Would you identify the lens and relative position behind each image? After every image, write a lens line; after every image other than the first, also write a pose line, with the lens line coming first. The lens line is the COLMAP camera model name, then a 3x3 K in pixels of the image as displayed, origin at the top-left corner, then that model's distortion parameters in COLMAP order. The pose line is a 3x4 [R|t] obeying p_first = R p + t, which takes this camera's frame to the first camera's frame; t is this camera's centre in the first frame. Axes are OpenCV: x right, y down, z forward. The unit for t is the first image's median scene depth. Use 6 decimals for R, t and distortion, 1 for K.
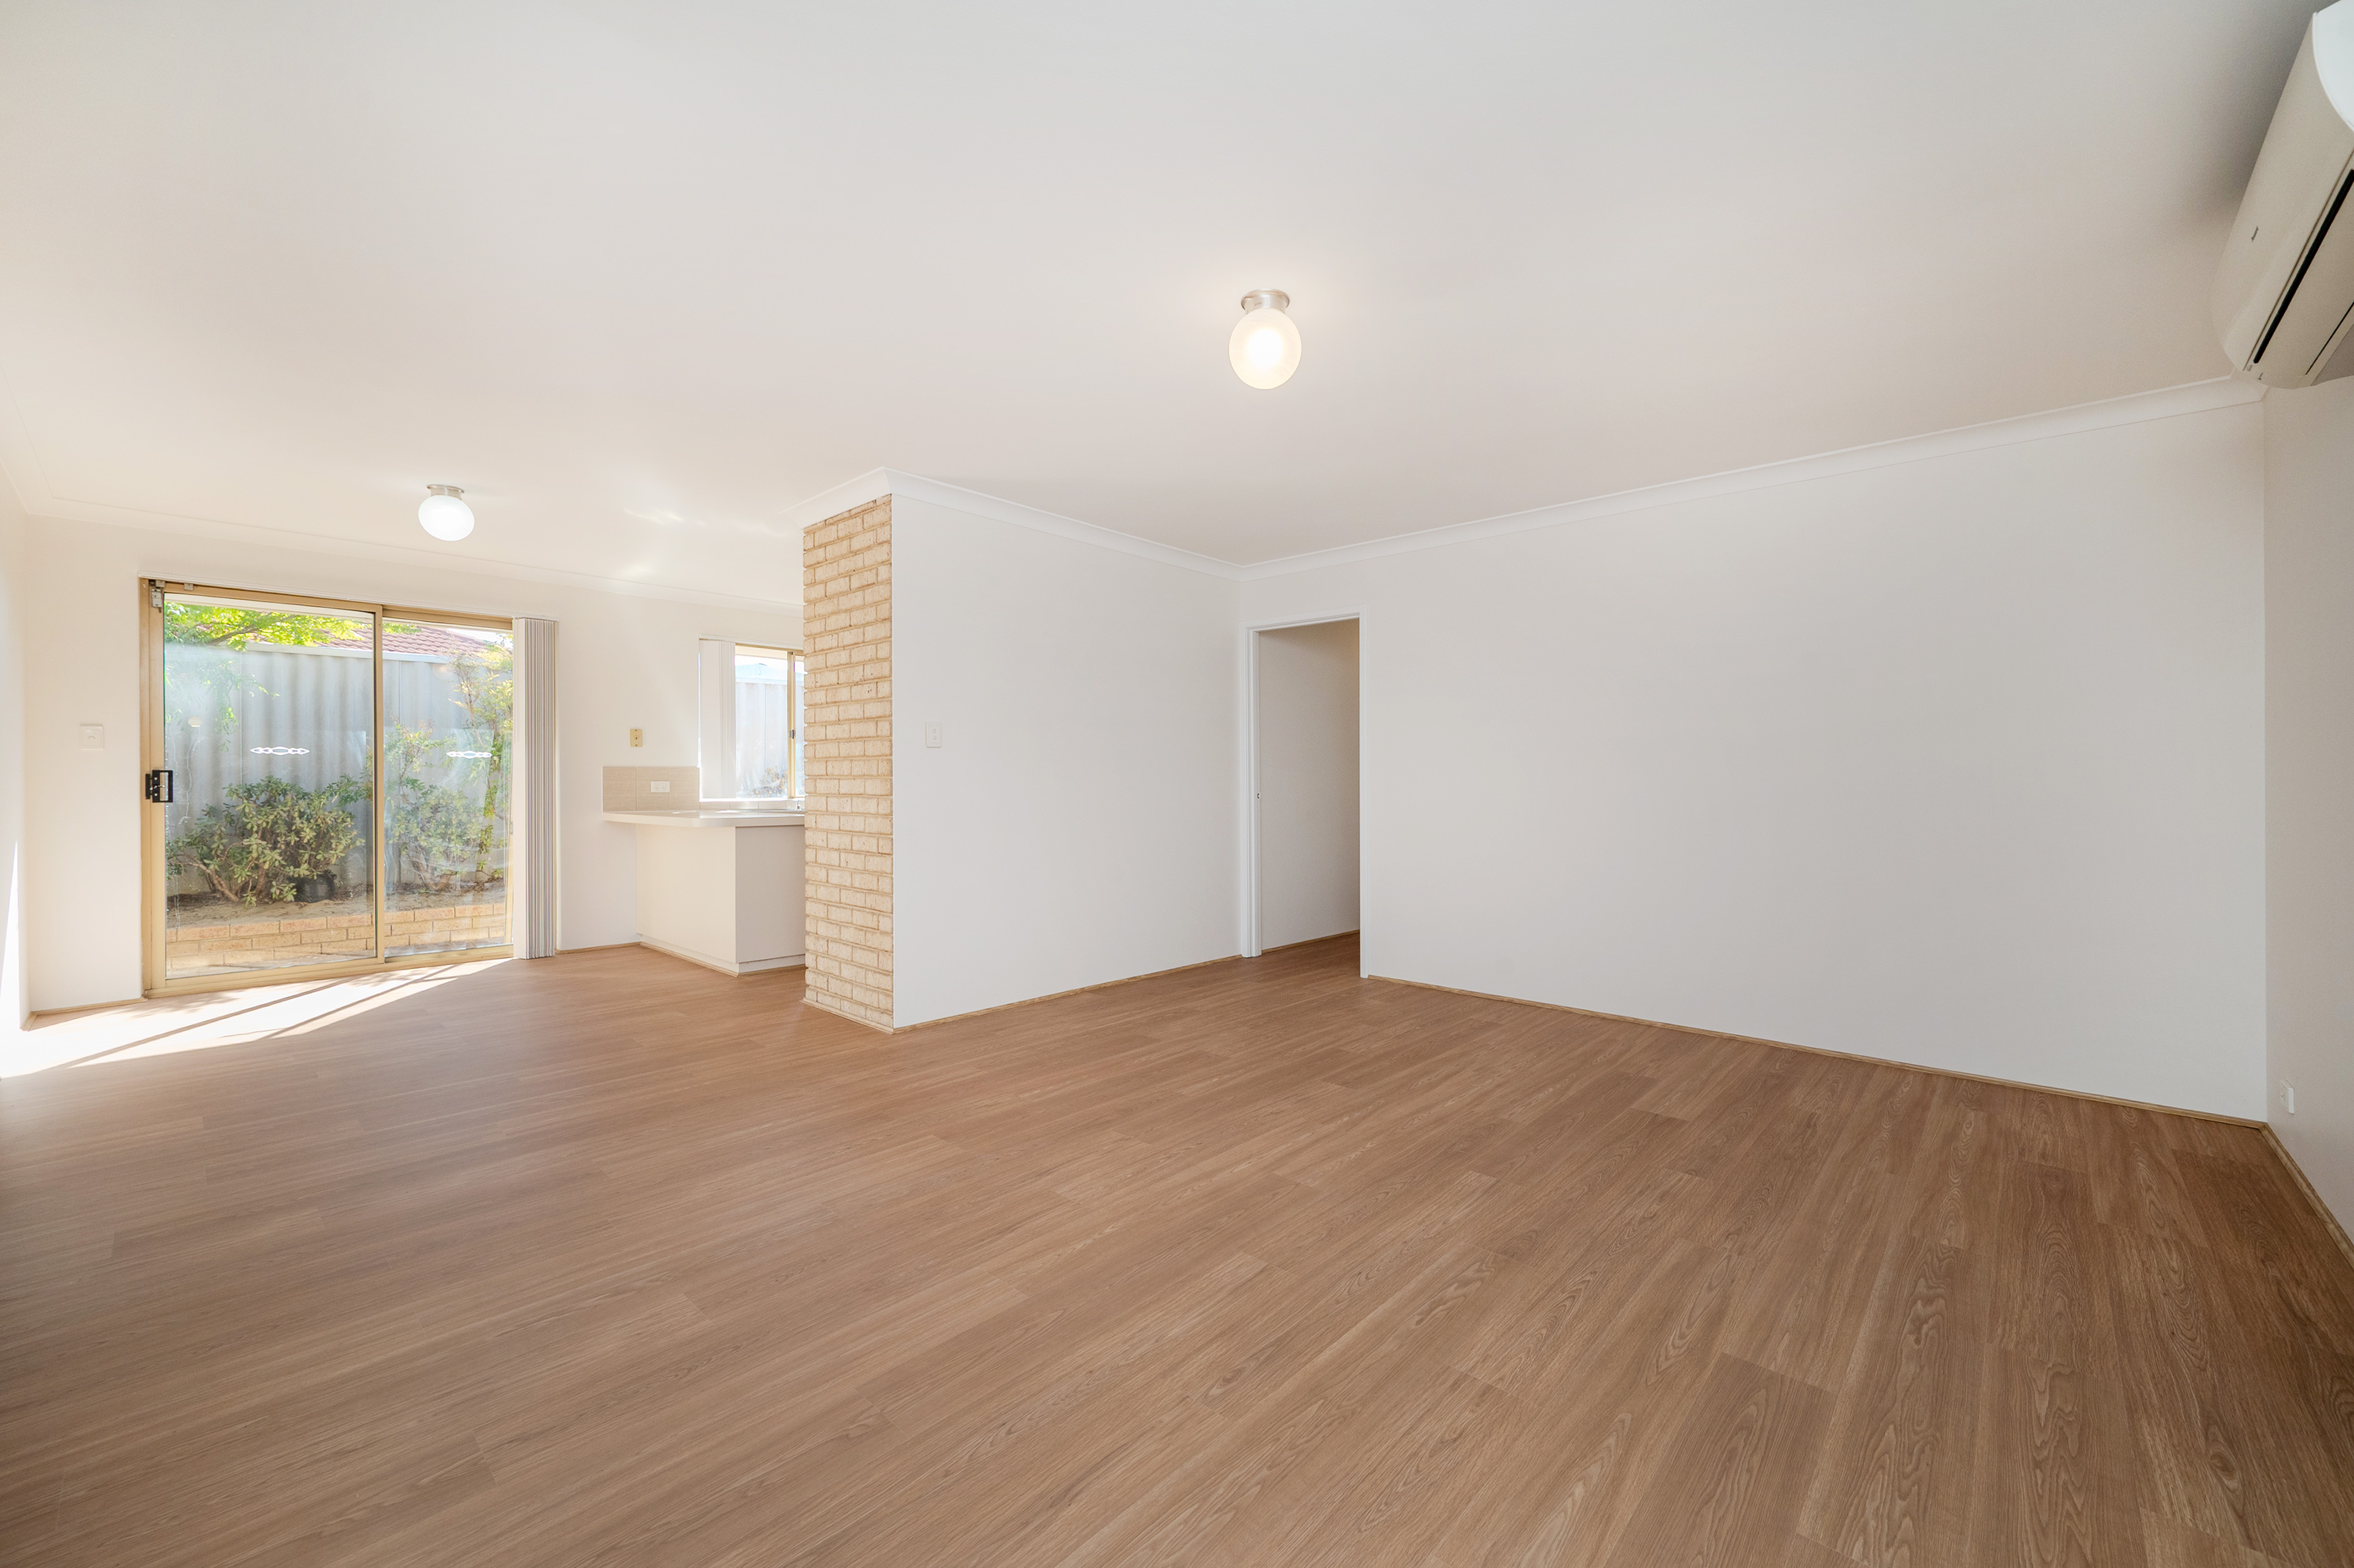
lens RADIAL K [[930.1, 0, 1185.1], [0, 930.1, 782.6], [0, 0, 1]] dist [-0.000932, 0.000896]
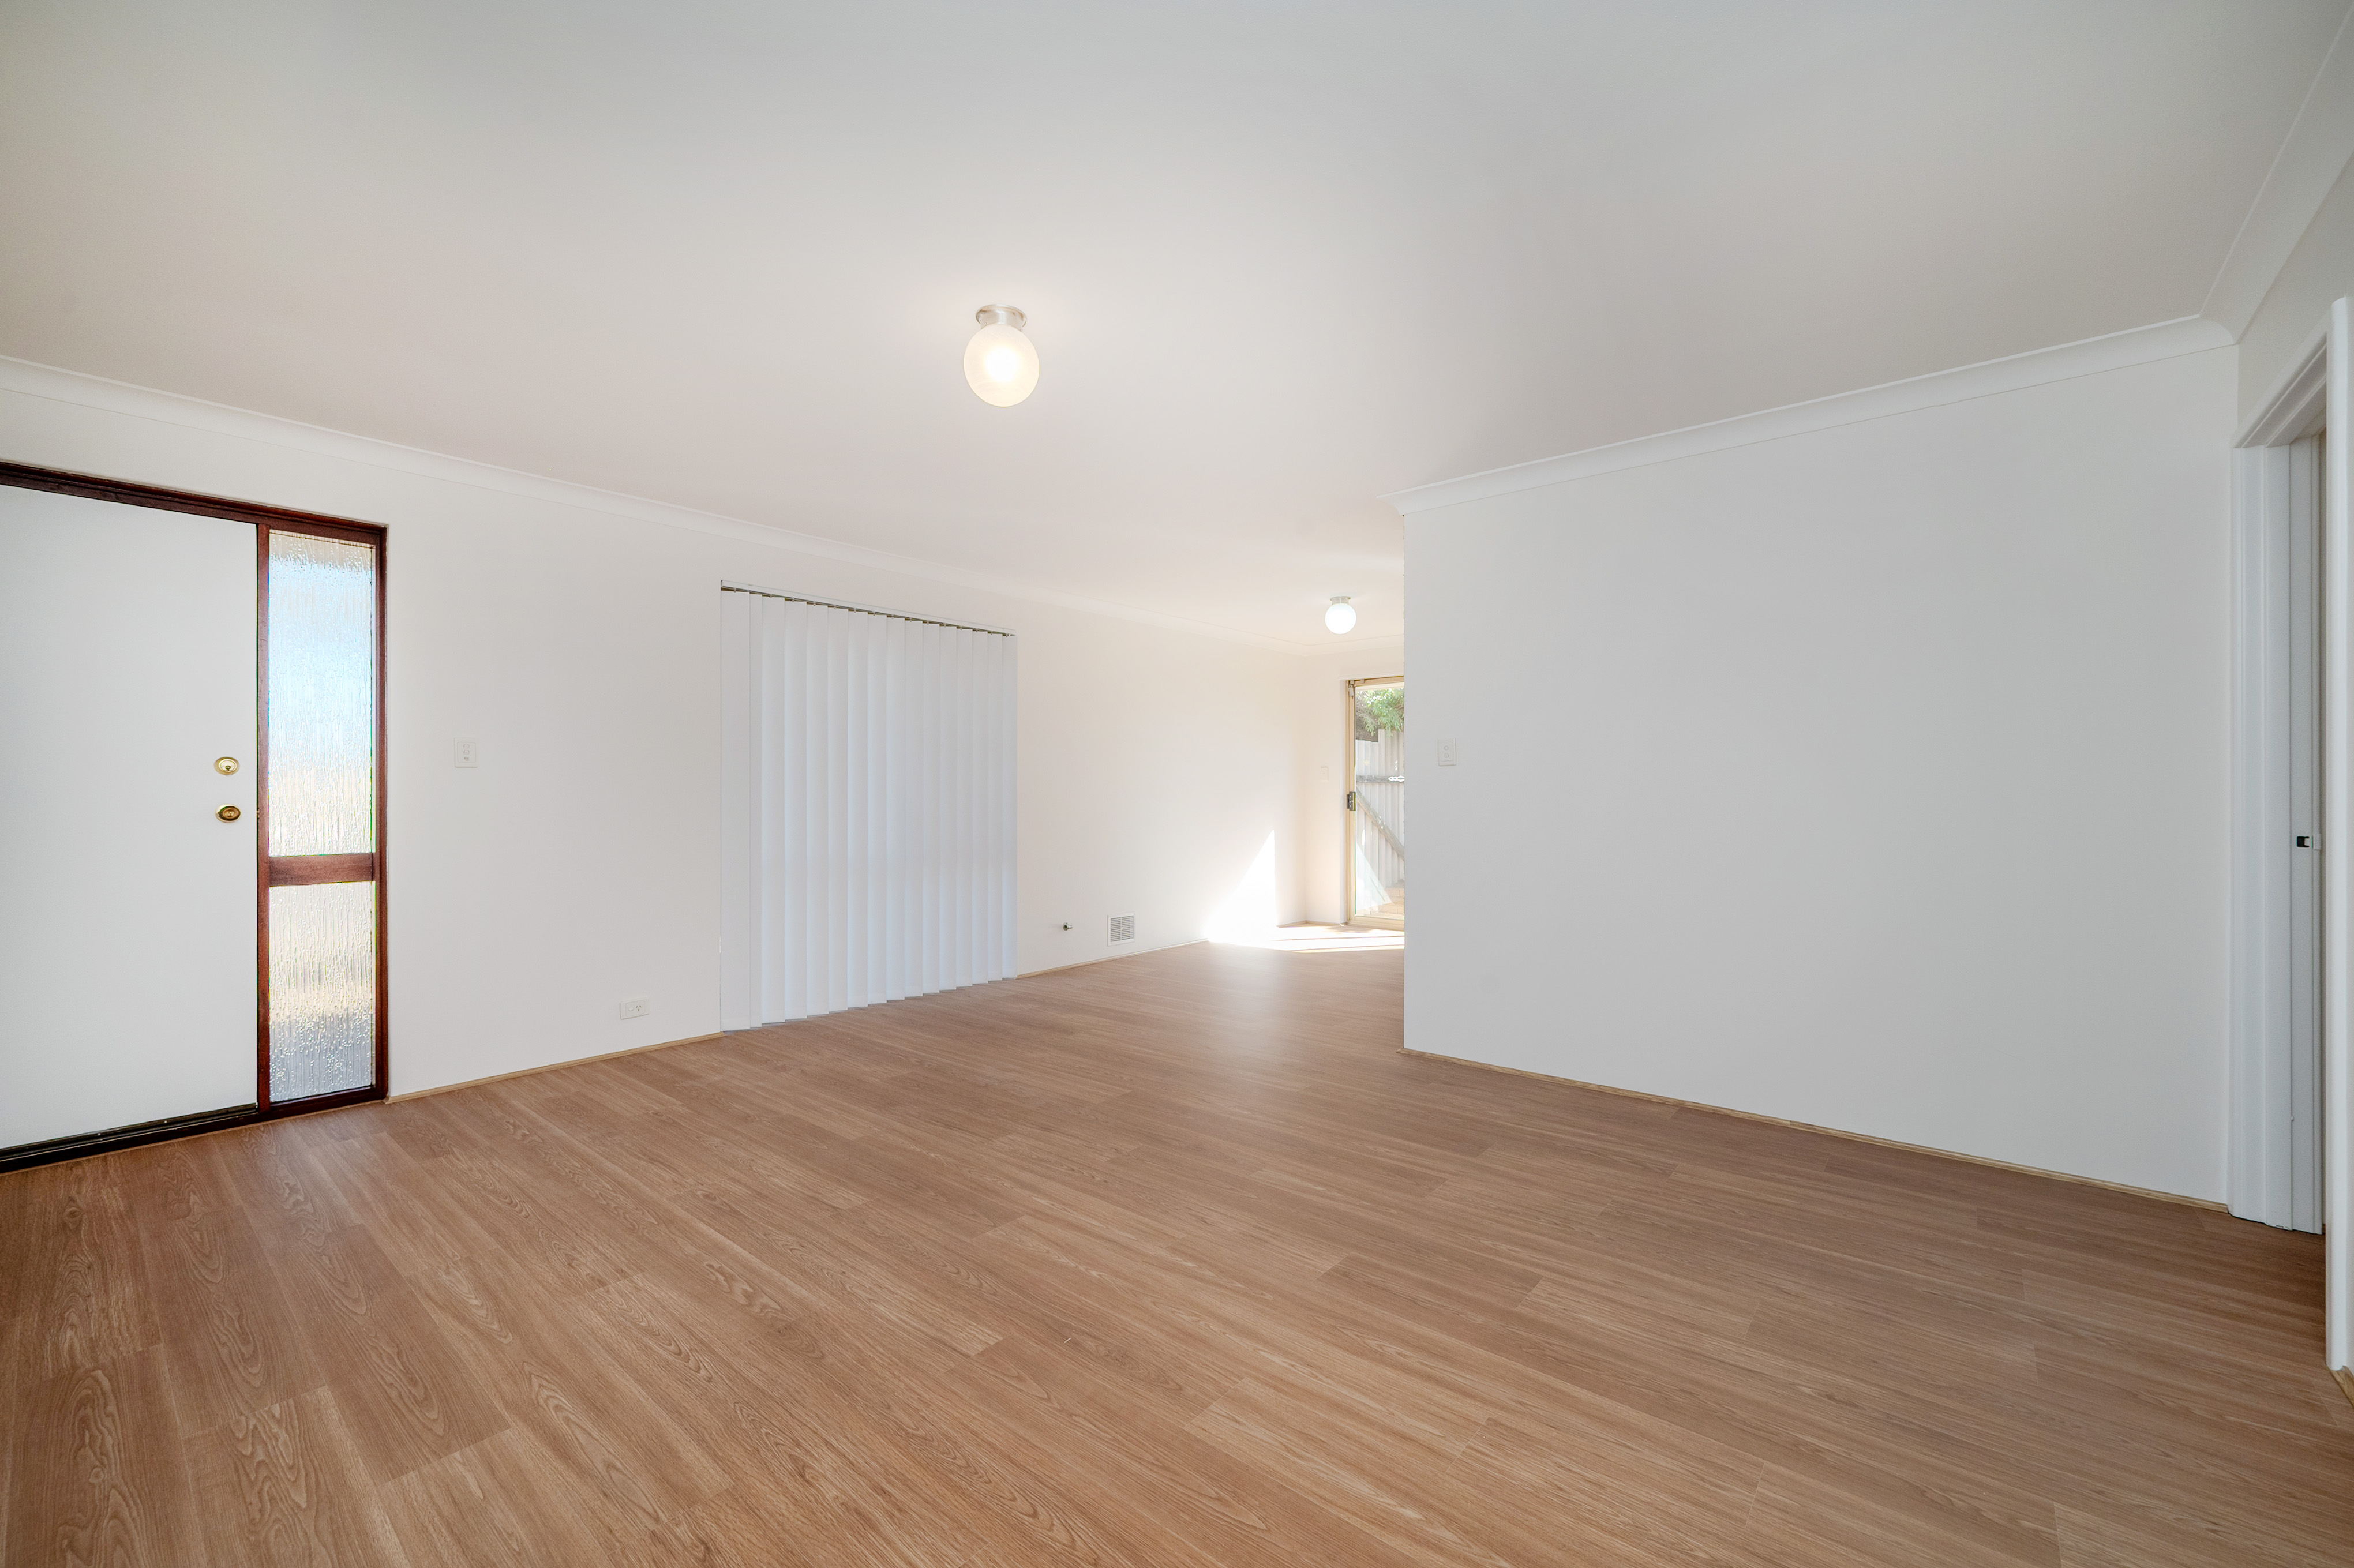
lens RADIAL K [[930.1, 0, 1186.1], [0, 930.1, 791.3], [0, 0, 1]] dist [-0.000932, 0.000896]
pose [[0.053683, -0.004518, -0.998548, 1.158967], [-0.001646, 0.999988, -0.004613, -0.012189], [0.998557, 0.001892, 0.053675, 1.219002]]
